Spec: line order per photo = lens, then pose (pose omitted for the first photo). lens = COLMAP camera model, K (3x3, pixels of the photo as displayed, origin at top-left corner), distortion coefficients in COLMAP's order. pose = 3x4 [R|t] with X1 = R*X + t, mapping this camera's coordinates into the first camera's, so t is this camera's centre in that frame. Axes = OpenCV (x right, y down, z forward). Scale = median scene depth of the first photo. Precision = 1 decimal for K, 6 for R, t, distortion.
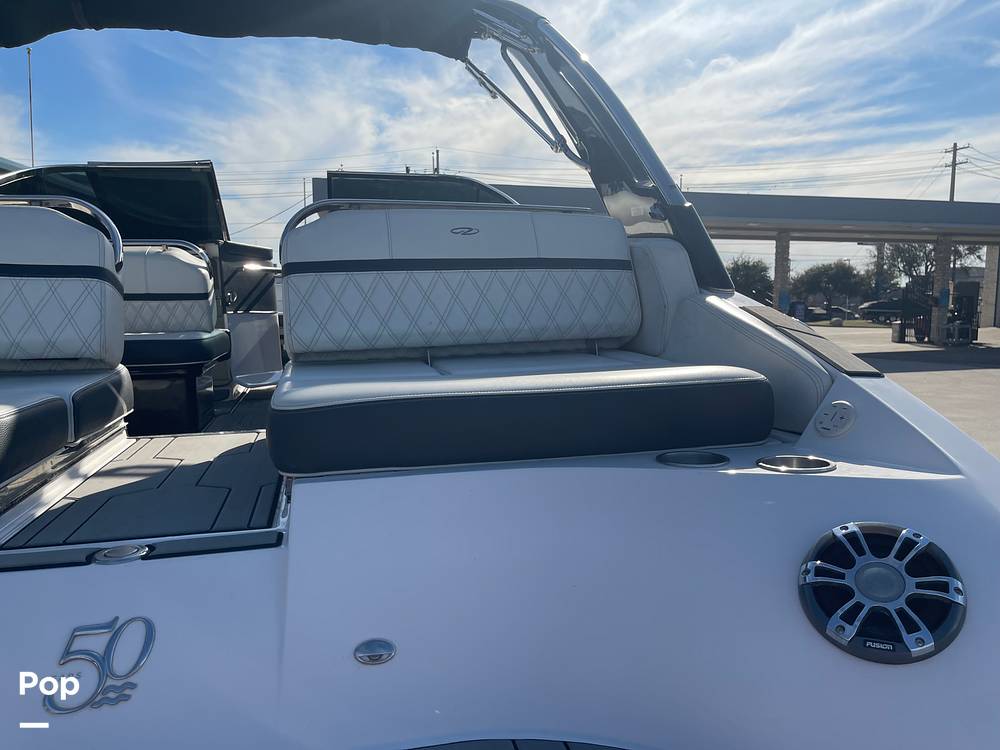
lens RADIAL K [[760.3, 0, 505.9], [0, 760.3, 380.1], [0, 0, 1]] dist [0.053458, -0.064585]
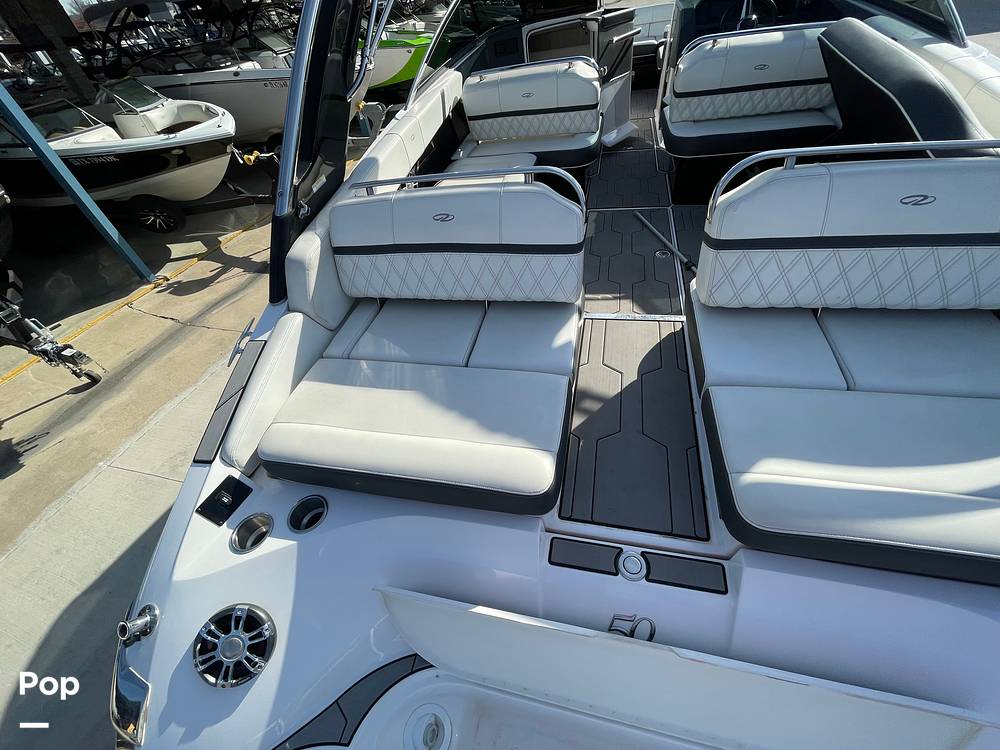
lens RADIAL K [[404.4, 0, 499.0], [0, 404.4, 376.6], [0, 0, 1]] dist [-0.001641, 0.000771]
pose [[0.892277, 0.237222, -0.384146, -0.284008], [0.073715, 0.762880, 0.642324, -0.400465], [0.445431, -0.601448, 0.663213, 0.275442]]
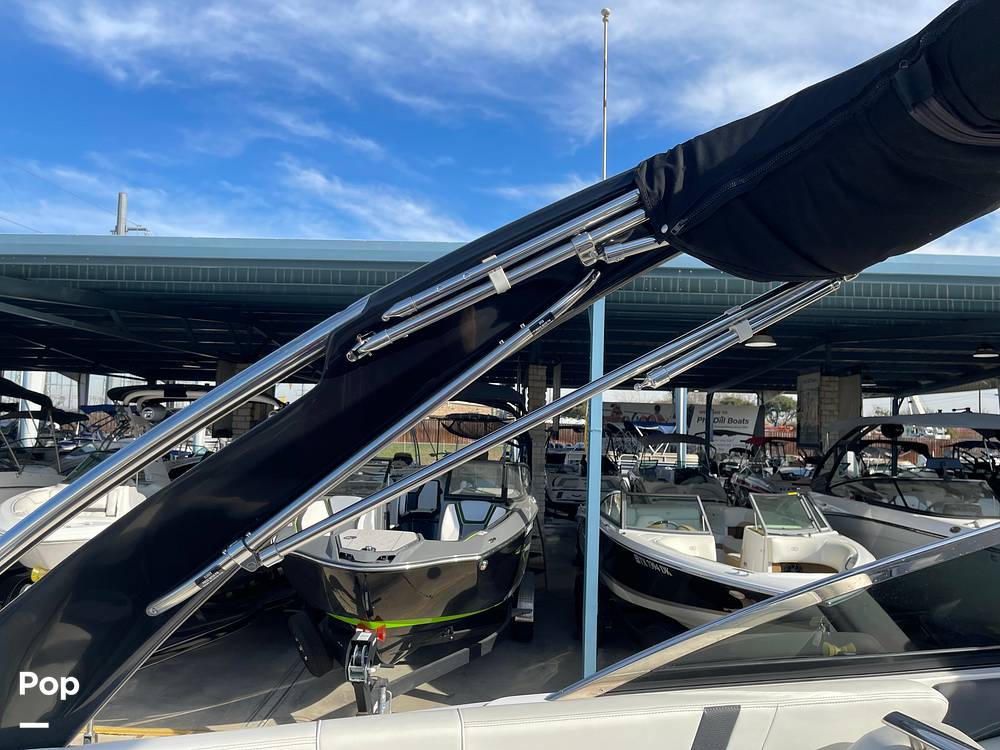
lens RADIAL K [[760.3, 0, 502.8], [0, 760.3, 372.9], [0, 0, 1]] dist [0.053458, -0.064585]
pose [[-0.110947, -0.082455, -0.990400, -0.332453], [-0.129935, 0.989202, -0.067800, -0.537938], [0.985296, 0.121165, -0.120463, 1.422177]]
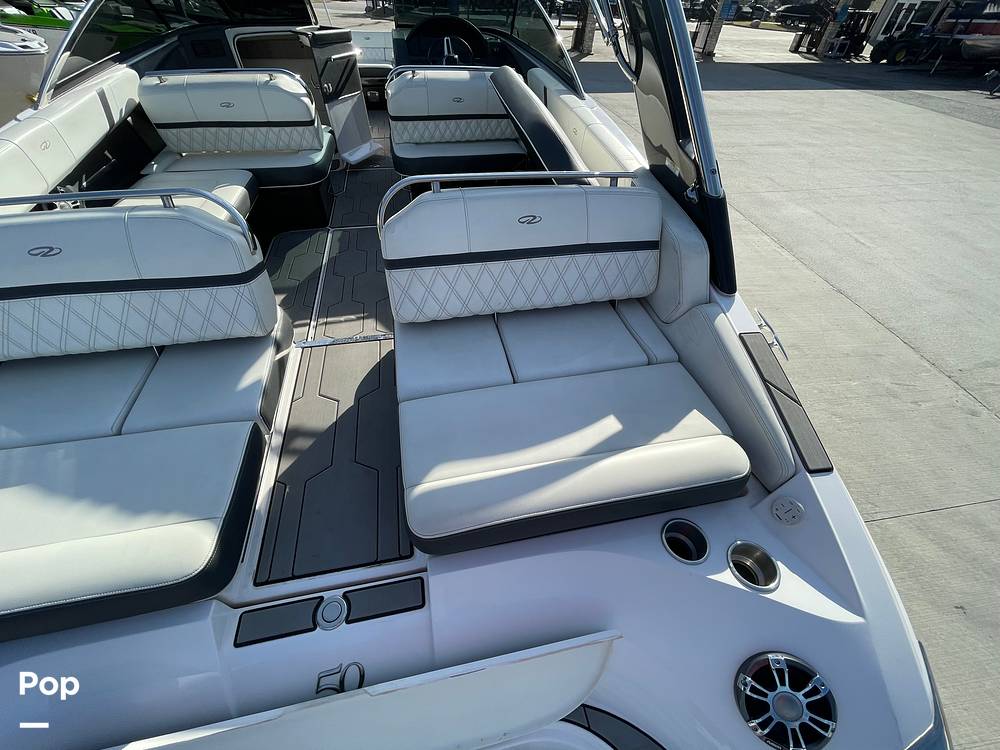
lens RADIAL K [[404.4, 0, 498.4], [0, 404.4, 376.3], [0, 0, 1]] dist [-0.001641, 0.000771]
pose [[0.998630, 0.052236, 0.003118, -0.092776], [-0.042728, 0.779552, 0.624878, -0.401313], [0.030210, -0.624155, 0.780716, 0.353548]]
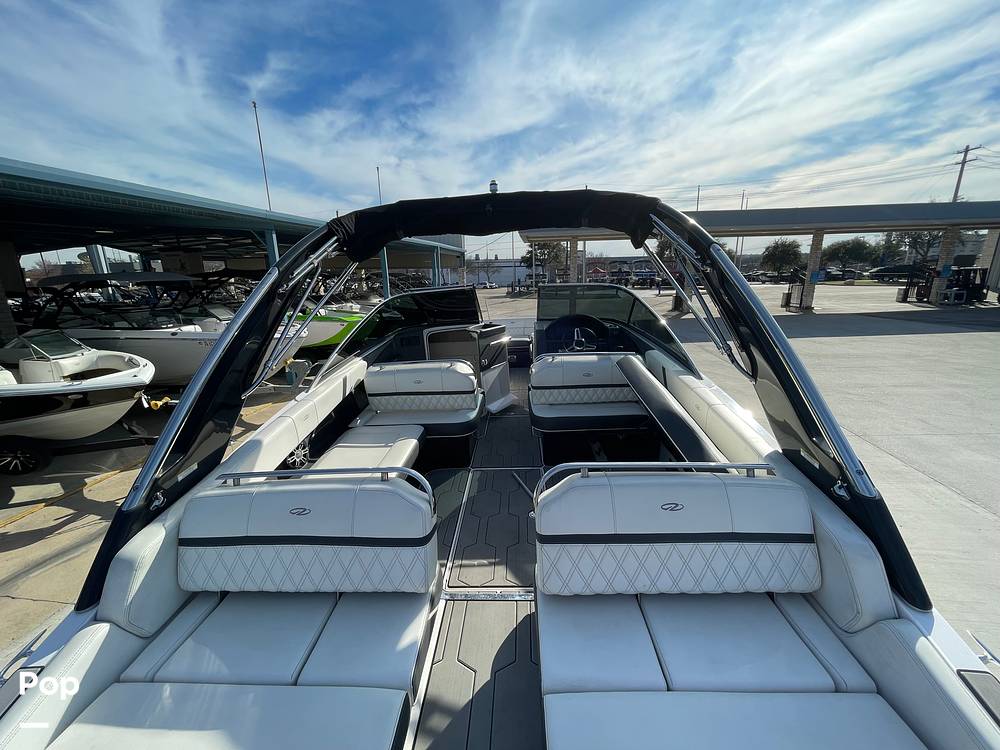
lens RADIAL K [[404.4, 0, 498.2], [0, 404.4, 374.7], [0, 0, 1]] dist [-0.001641, 0.000771]
pose [[0.958728, 0.041292, -0.281311, -0.155000], [0.002884, 0.987935, 0.154840, -0.531016], [0.284311, -0.149261, 0.947042, 0.295475]]
